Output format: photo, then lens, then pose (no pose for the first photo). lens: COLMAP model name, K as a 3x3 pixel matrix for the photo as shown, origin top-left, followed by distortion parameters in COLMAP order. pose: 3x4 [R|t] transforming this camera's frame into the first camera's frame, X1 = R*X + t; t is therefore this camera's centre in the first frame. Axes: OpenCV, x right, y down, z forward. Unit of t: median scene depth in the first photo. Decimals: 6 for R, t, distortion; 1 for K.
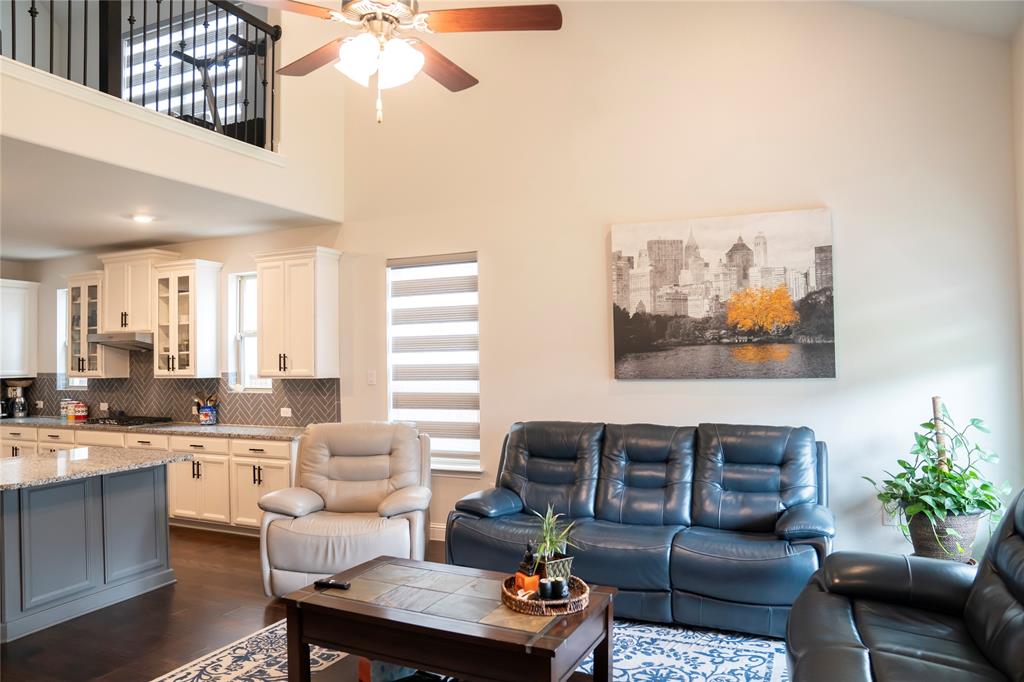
lens RADIAL K [[710.6, 0, 509.0], [0, 710.6, 350.5], [0, 0, 1]] dist [-0.086105, 0.007147]
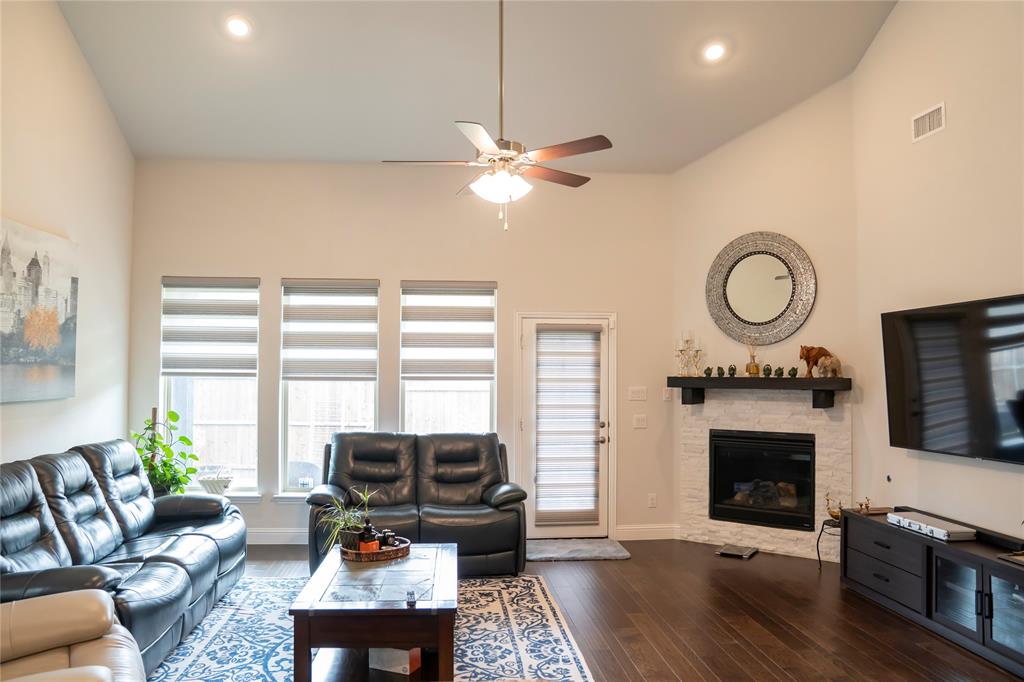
lens RADIAL K [[727.3, 0, 514.6], [0, 727.3, 358.8], [0, 0, 1]] dist [-0.075622, 0.004973]
pose [[-0.492446, 0.027489, 0.869909, -0.795734], [-0.005284, 0.999388, -0.034572, 0.012601], [-0.870327, -0.021622, -0.491999, 0.878700]]
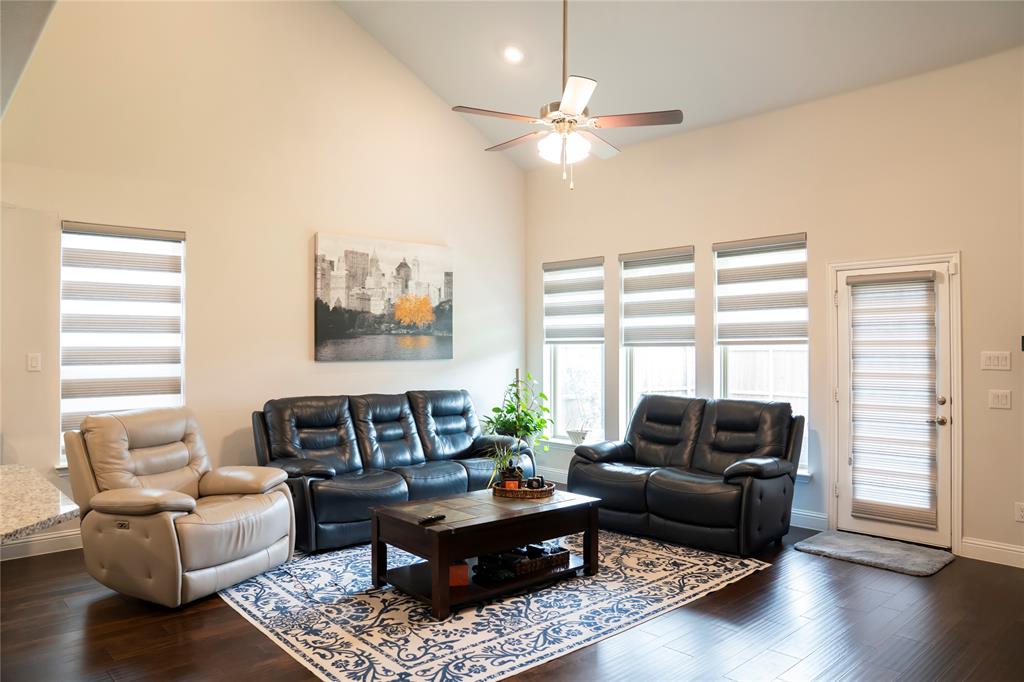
lens RADIAL K [[710.6, 0, 509.0], [0, 710.6, 350.5], [0, 0, 1]] dist [-0.086105, 0.007147]
pose [[0.406929, 0.011726, 0.913385, -0.844825], [-0.010614, 0.999911, -0.008108, 0.030215], [-0.913398, -0.006396, 0.407017, 0.233147]]
